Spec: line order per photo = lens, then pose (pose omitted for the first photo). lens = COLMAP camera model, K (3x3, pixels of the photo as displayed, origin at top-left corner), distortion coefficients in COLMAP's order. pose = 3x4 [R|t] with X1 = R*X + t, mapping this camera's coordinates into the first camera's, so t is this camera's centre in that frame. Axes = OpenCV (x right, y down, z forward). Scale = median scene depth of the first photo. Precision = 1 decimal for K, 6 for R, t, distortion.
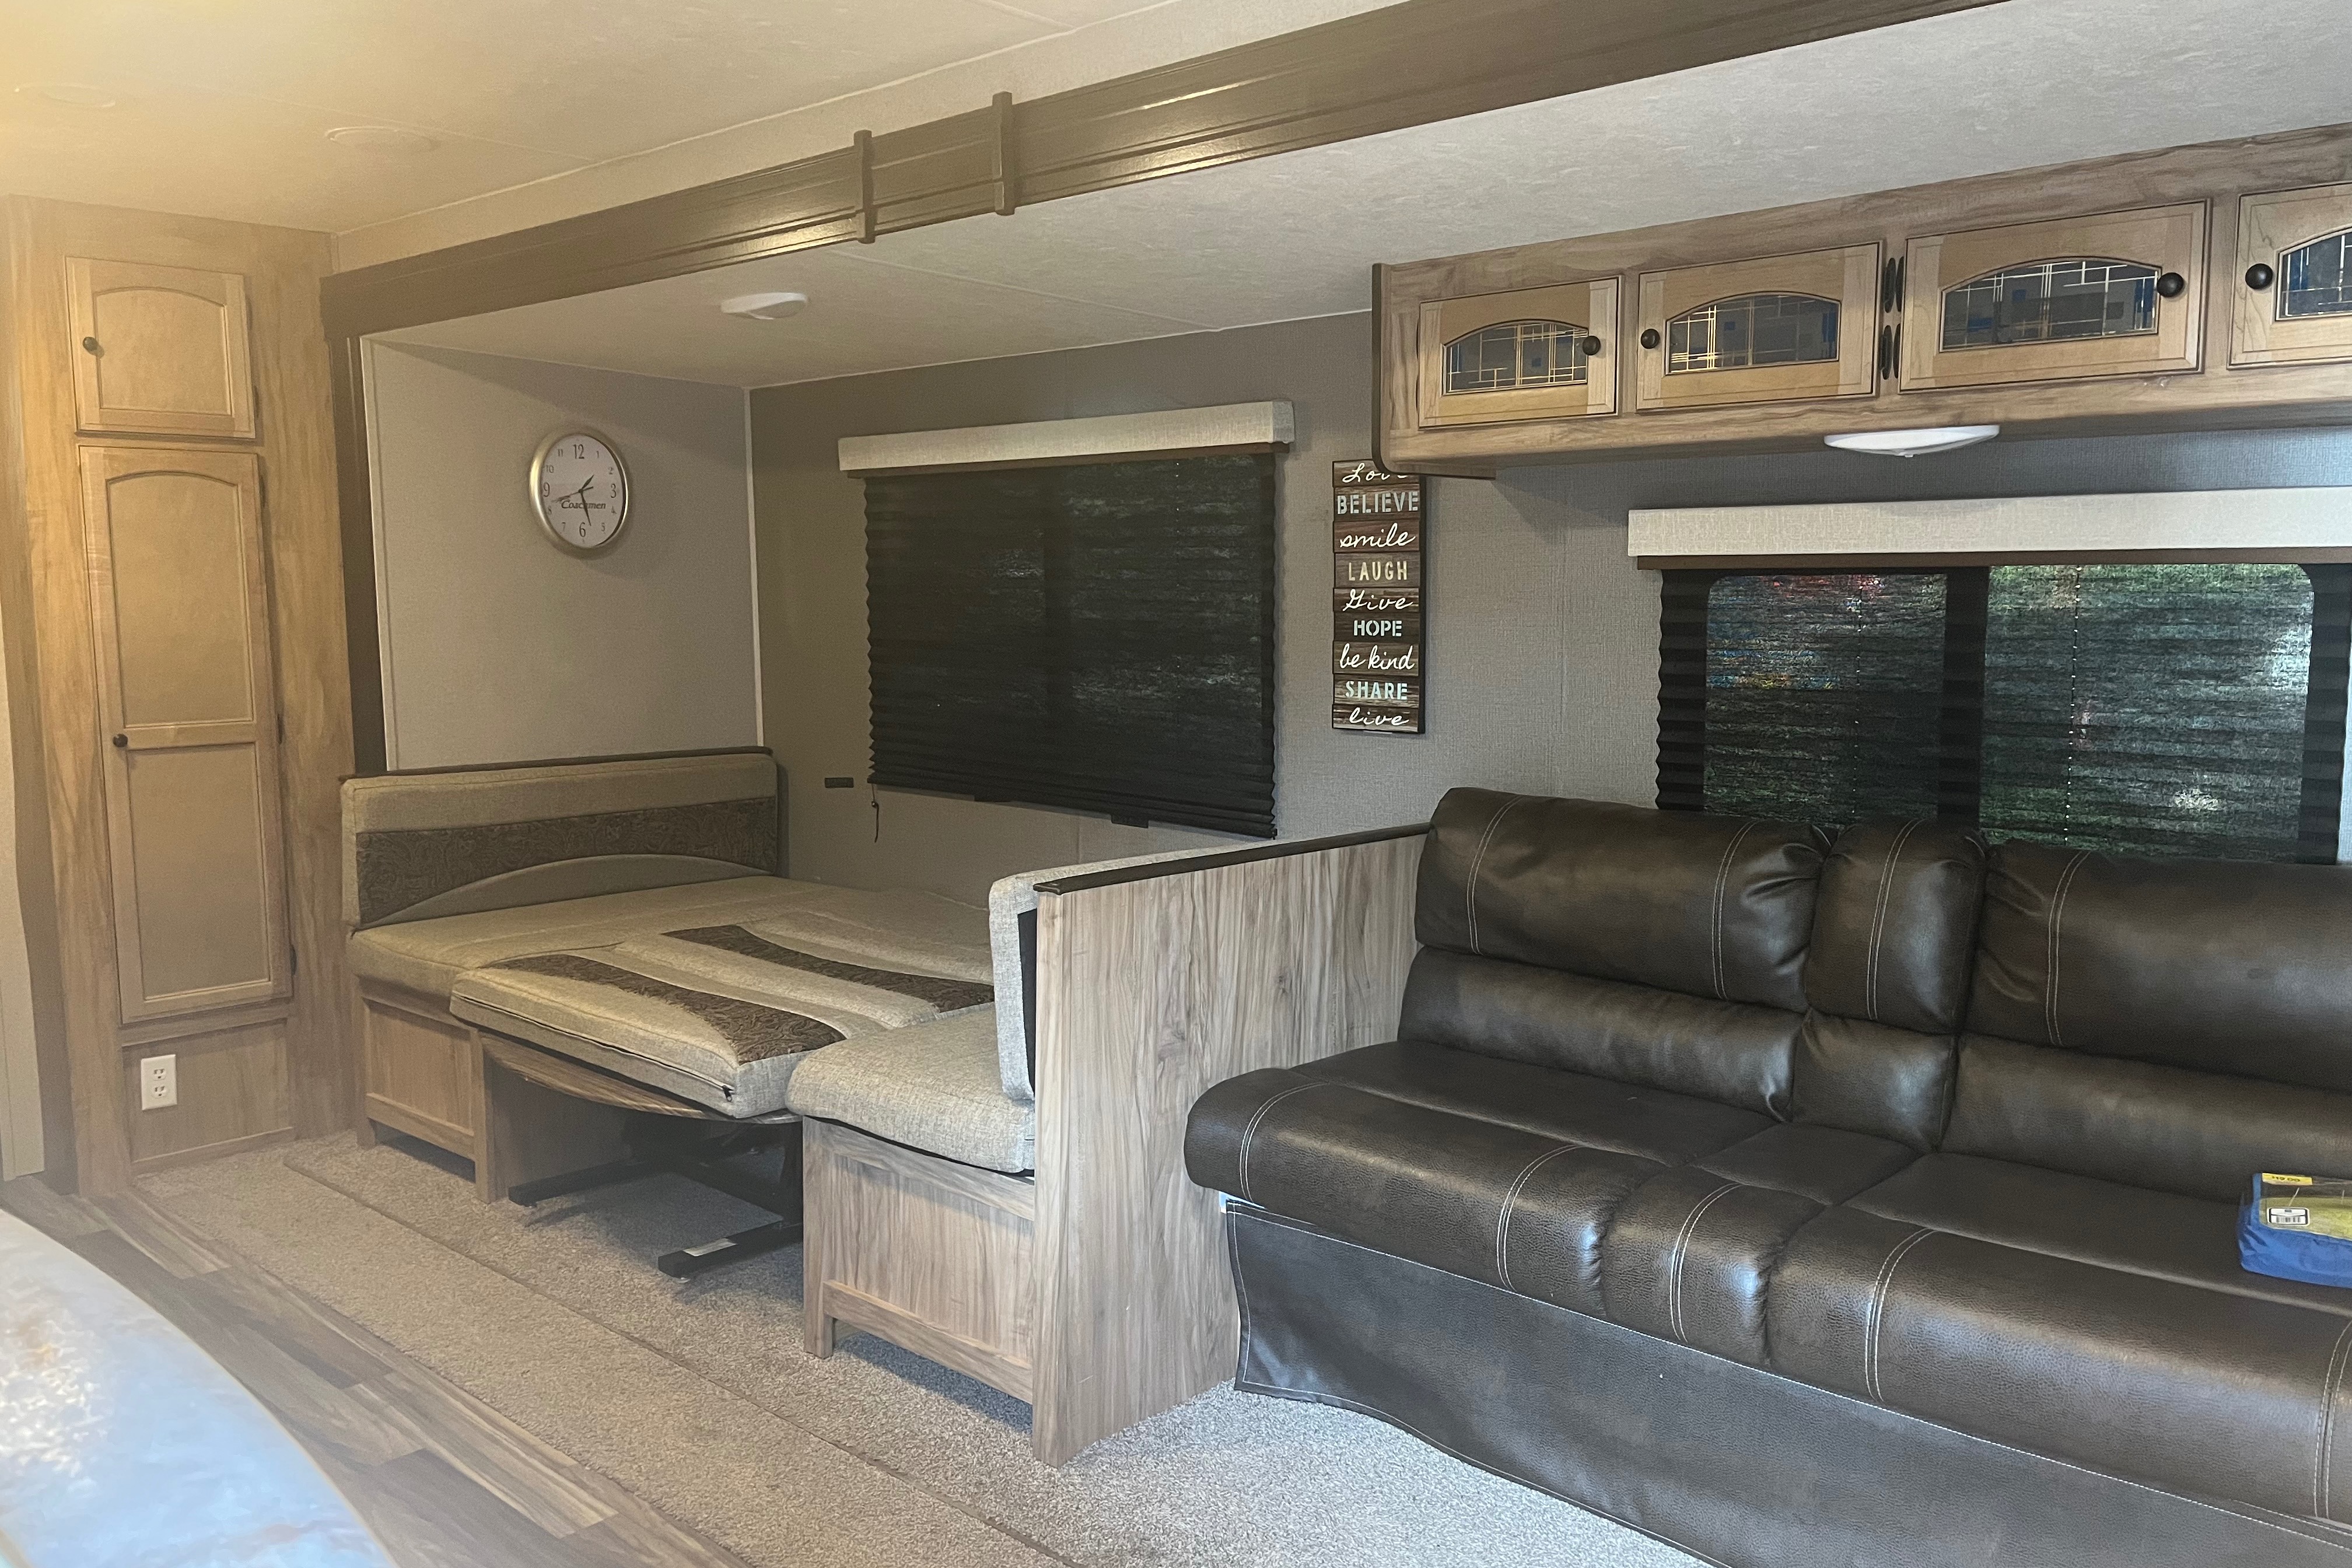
lens RADIAL K [[1764.2, 0, 1180.2], [0, 1764.2, 796.6], [0, 0, 1]] dist [-0.069904, -0.010453]
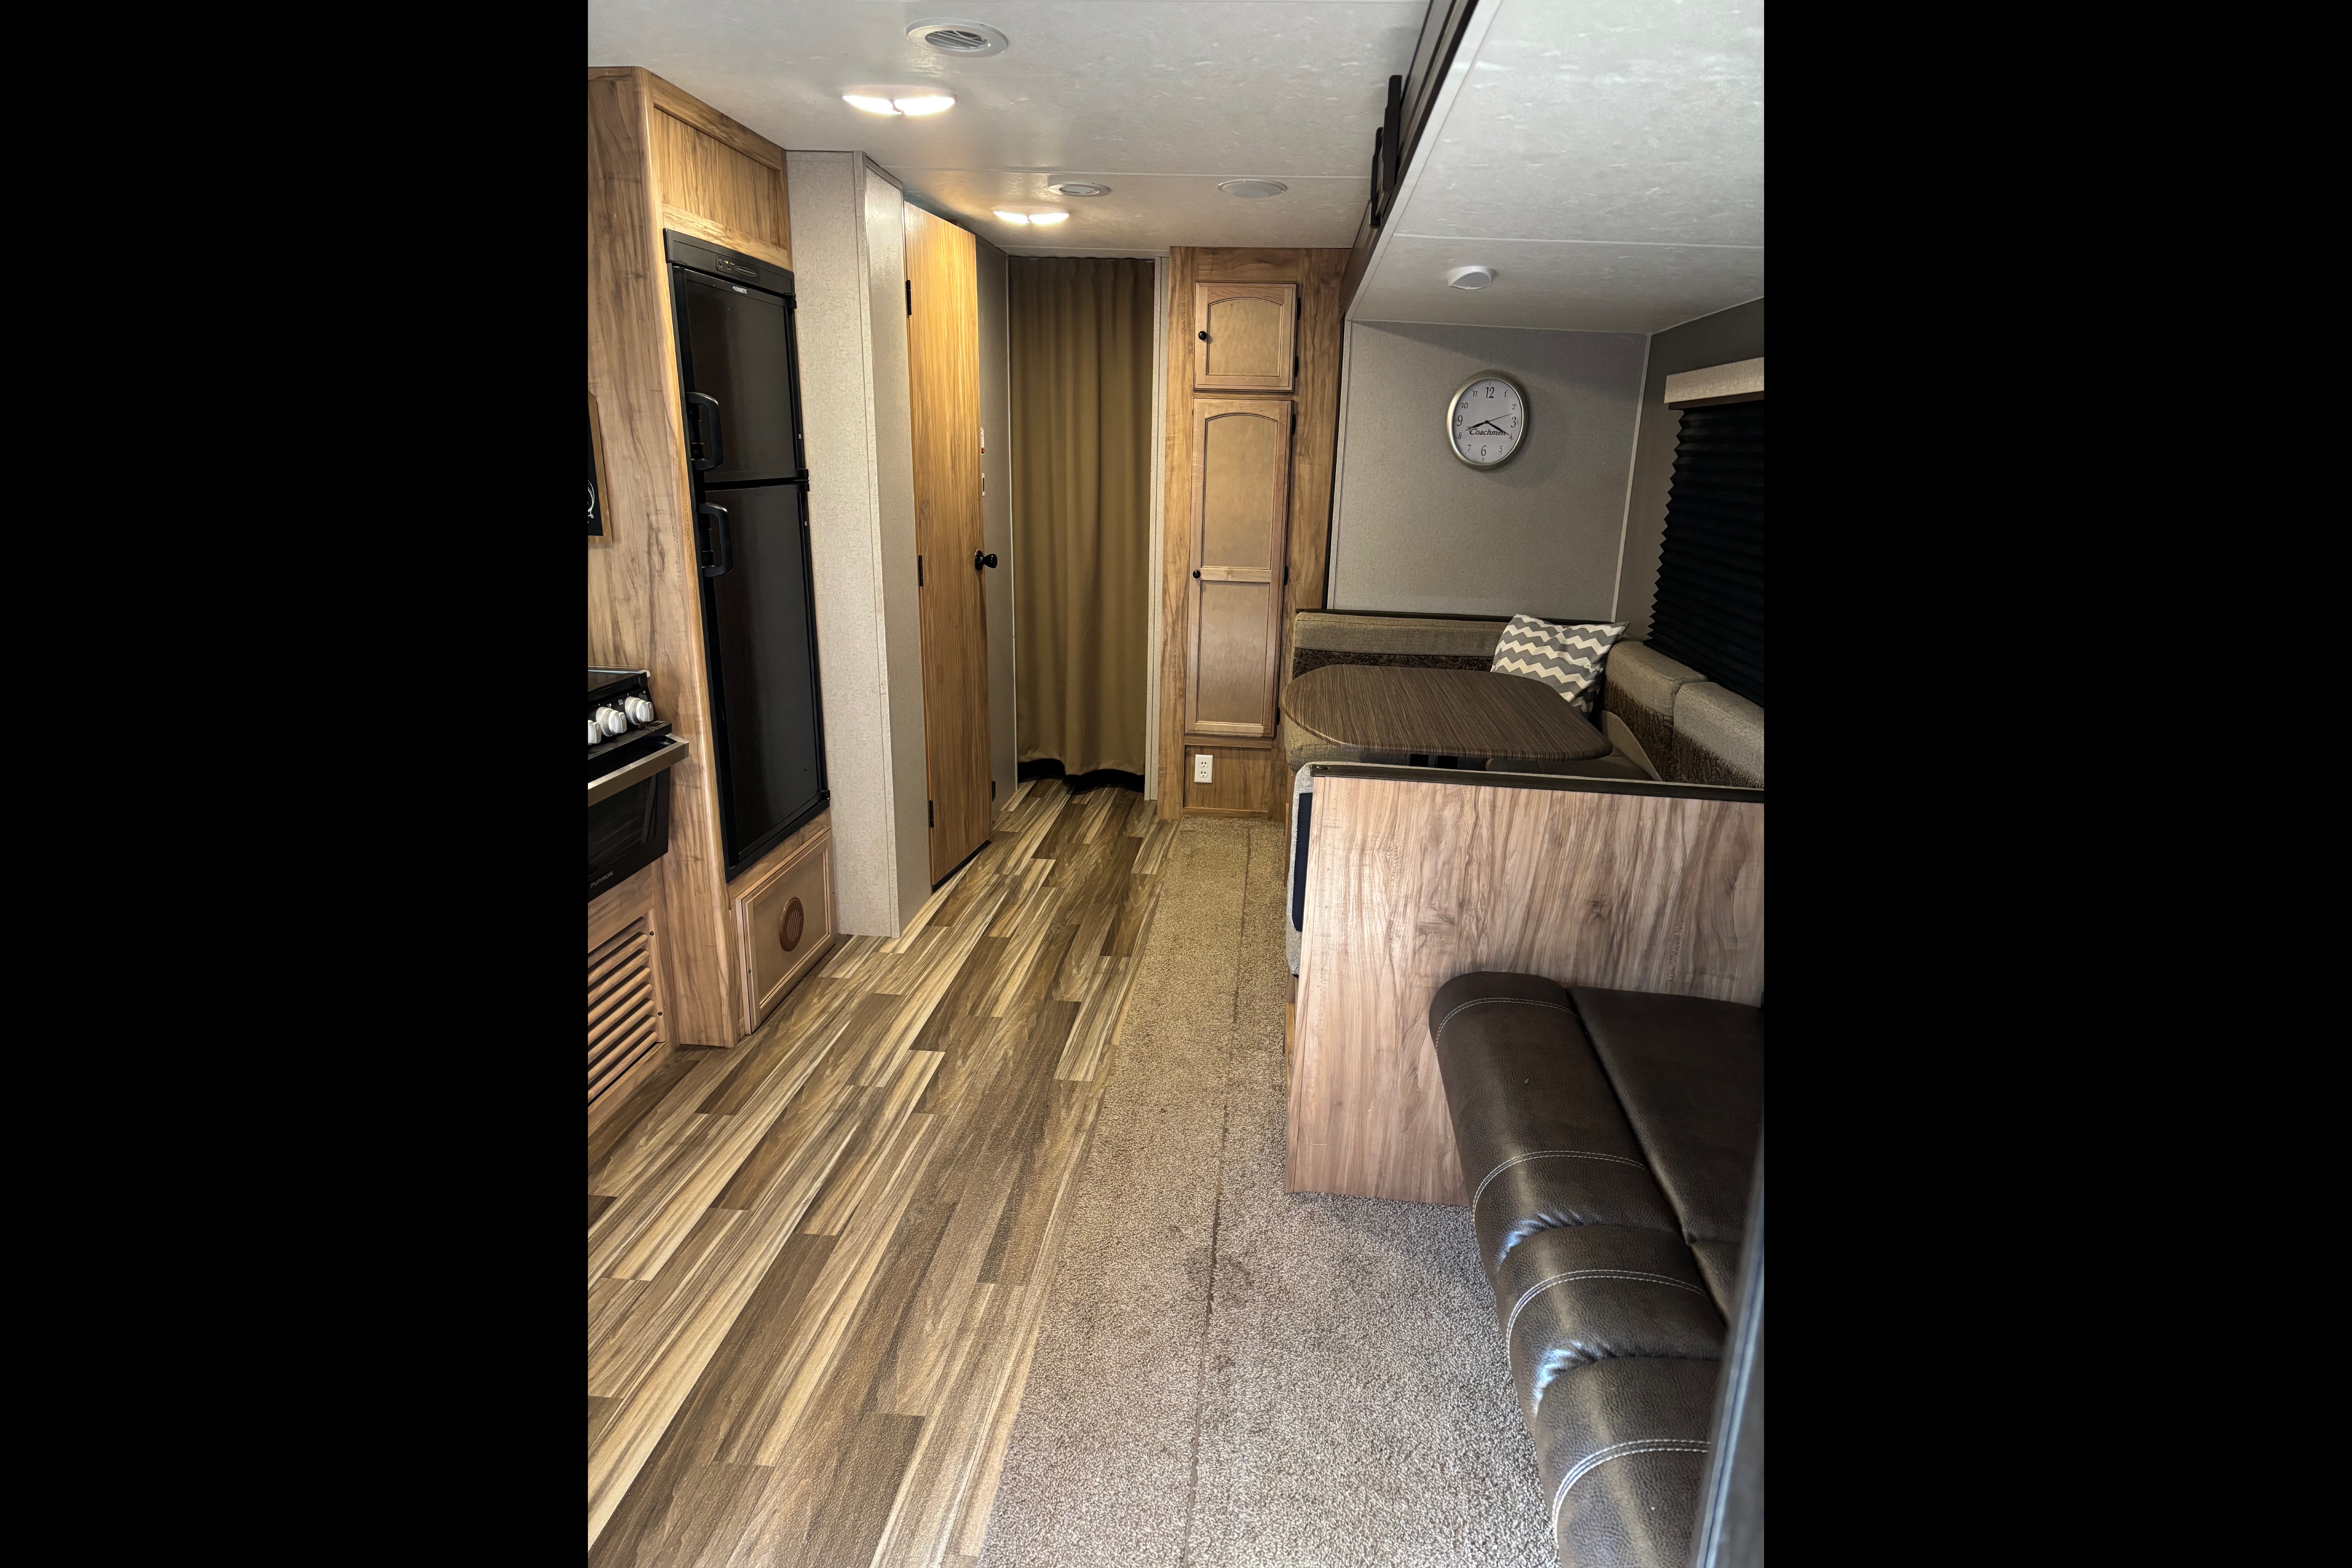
lens RADIAL K [[1122.1, 0, 1155.1], [0, 1122.1, 818.9], [0, 0, 1]] dist [-0.027242, -0.000193]
pose [[0.562016, 0.259267, -0.785442, 0.327980], [-0.110959, 0.964652, 0.239027, -0.061053], [0.819650, -0.047185, 0.570918, 0.299745]]
